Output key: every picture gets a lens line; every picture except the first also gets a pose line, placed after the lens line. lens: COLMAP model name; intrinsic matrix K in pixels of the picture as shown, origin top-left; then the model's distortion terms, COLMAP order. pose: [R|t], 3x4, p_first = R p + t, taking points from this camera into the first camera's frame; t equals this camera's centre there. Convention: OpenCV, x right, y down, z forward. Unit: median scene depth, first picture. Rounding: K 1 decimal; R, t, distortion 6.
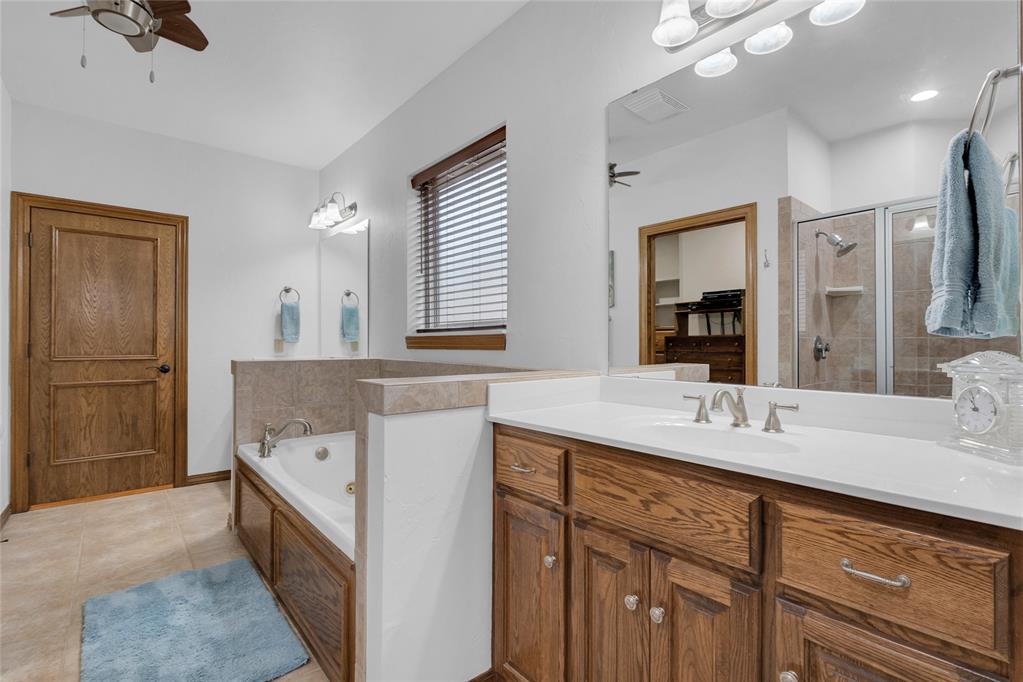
lens RADIAL K [[470.3, 0, 511.5], [0, 470.3, 341.0], [0, 0, 1]] dist [-0.014806, 0.000258]
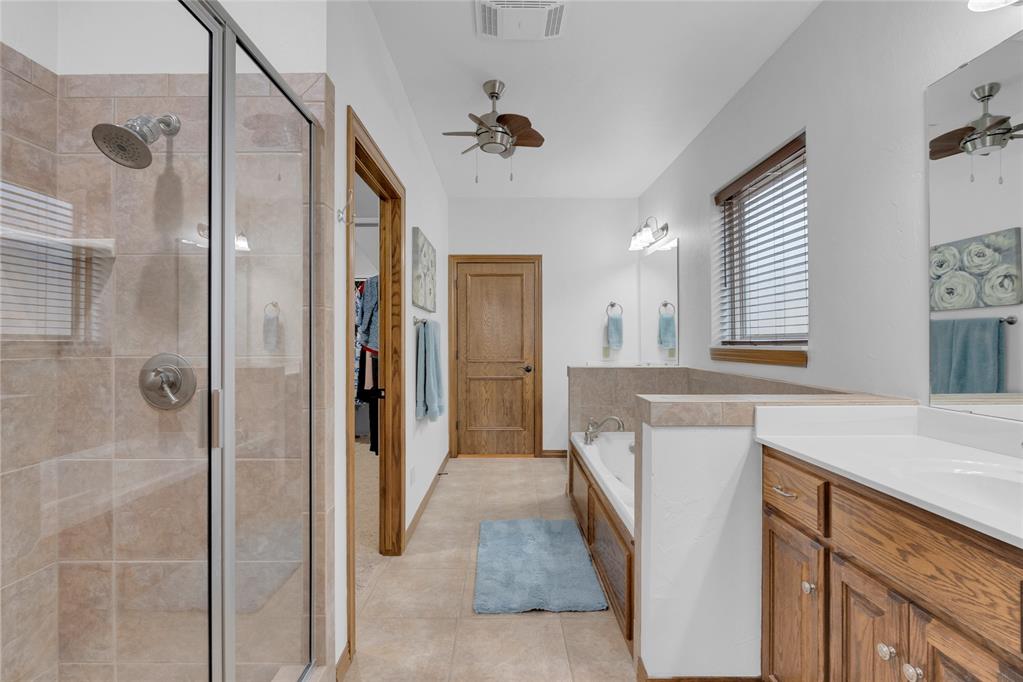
lens RADIAL K [[480.0, 0, 507.2], [0, 480.0, 336.0], [0, 0, 1]] dist [-0.010730, 0.000518]
pose [[0.756354, -0.002657, -0.654157, 0.199455], [0.005565, 0.999982, 0.002373, -0.063211], [0.654139, -0.005435, 0.756355, -0.157668]]
